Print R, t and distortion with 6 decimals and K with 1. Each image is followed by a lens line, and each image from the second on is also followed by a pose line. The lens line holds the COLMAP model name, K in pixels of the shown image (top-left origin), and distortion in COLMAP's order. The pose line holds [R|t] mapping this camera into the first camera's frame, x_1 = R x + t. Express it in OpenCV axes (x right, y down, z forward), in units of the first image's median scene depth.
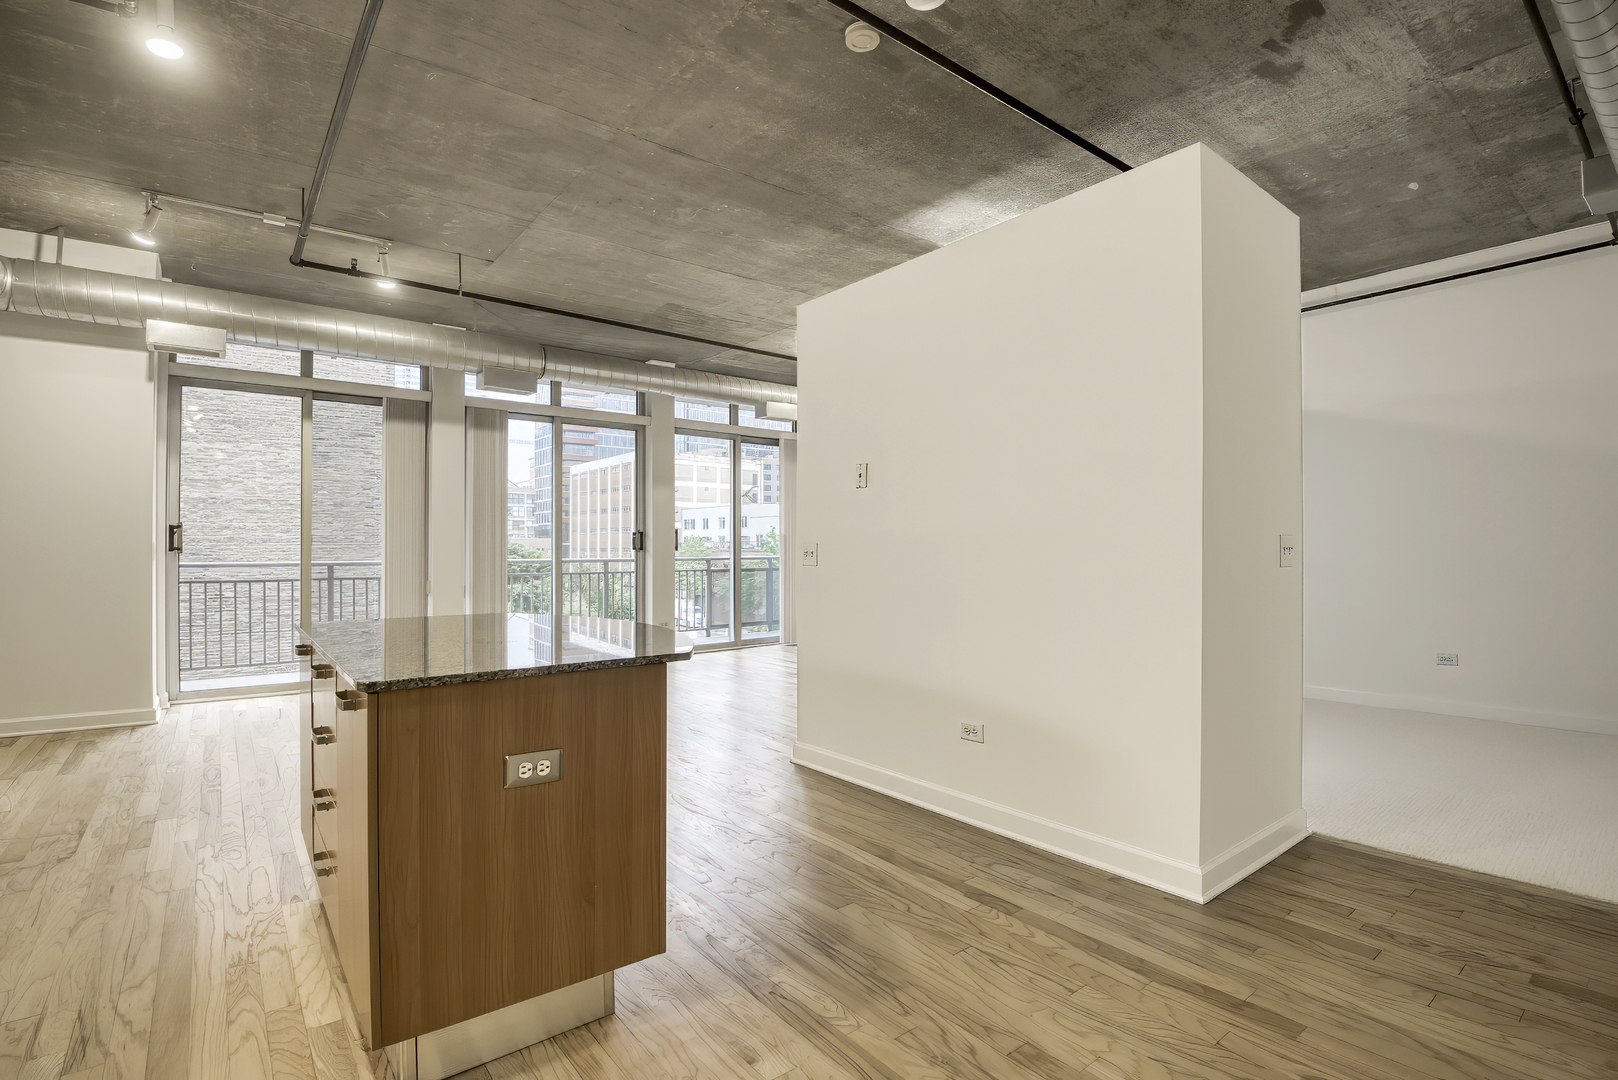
lens RADIAL K [[818.1, 0, 809.0], [0, 818.1, 540.0], [0, 0, 1]] dist [-0.034630, -0.001697]
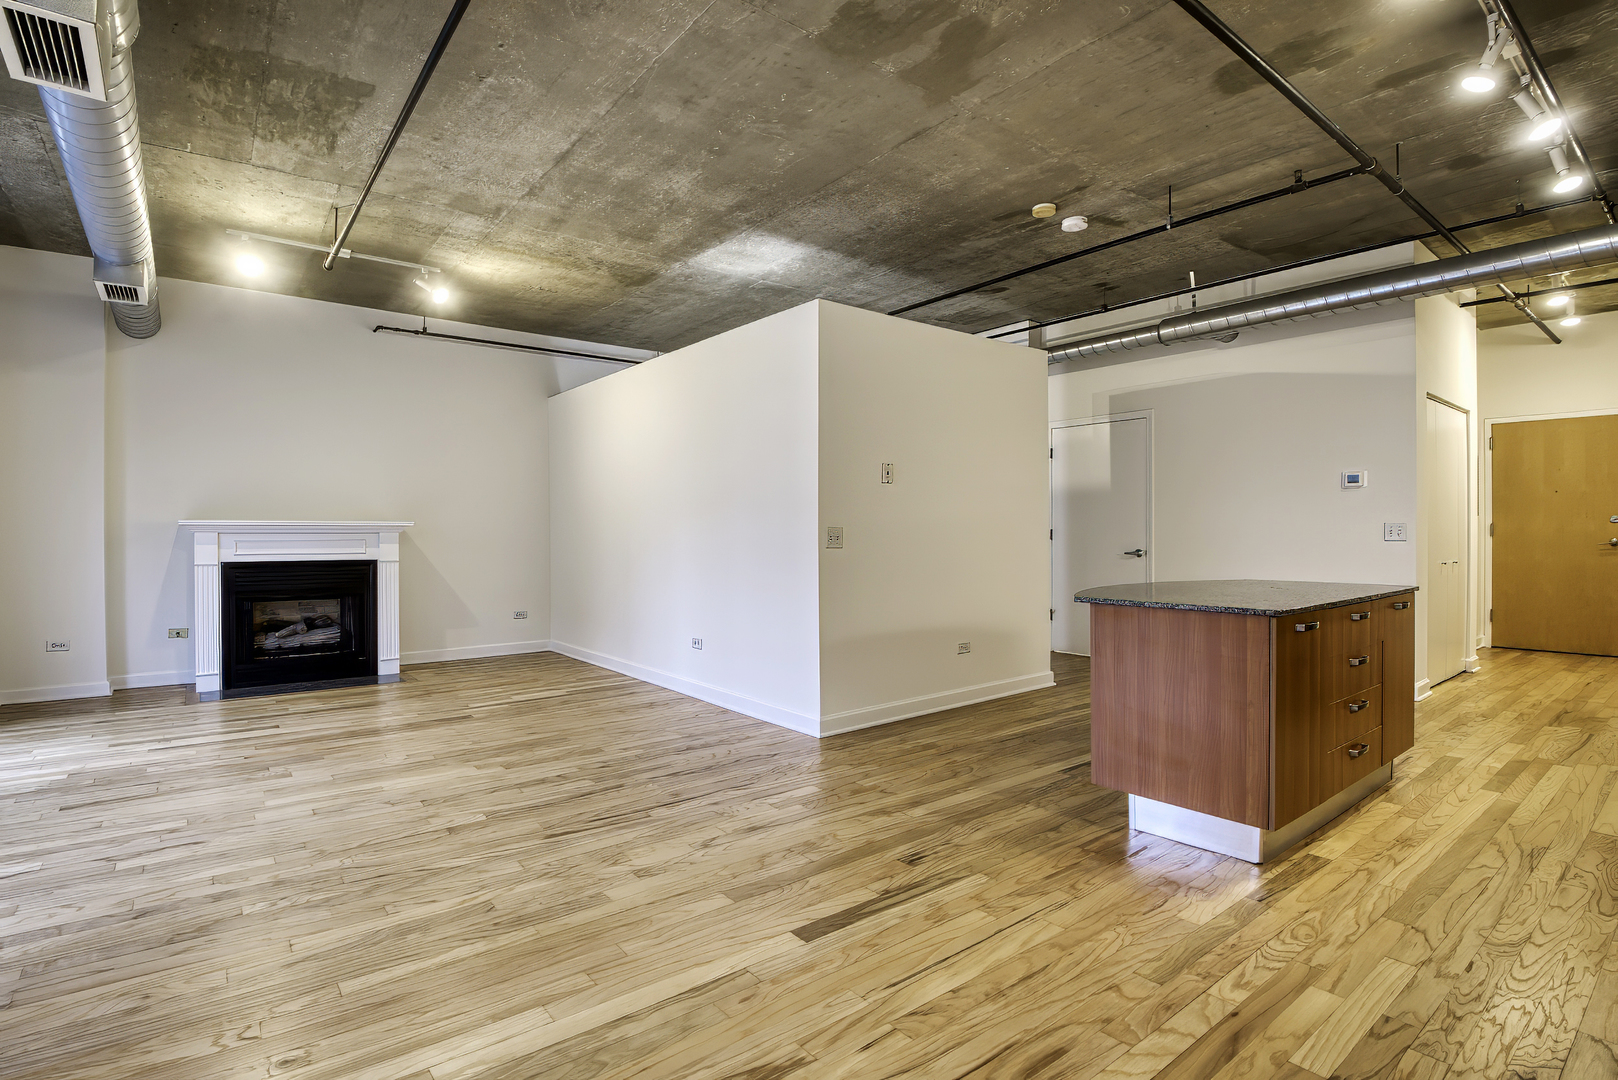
lens RADIAL K [[735.8, 0, 851.3], [0, 735.8, 538.1], [0, 0, 1]] dist [-0.026809, -0.000792]
pose [[-0.033882, -0.004781, 0.999414, -1.213559], [-0.004854, 0.999978, 0.004619, 0.014945], [-0.999414, -0.004695, -0.033904, 1.268912]]
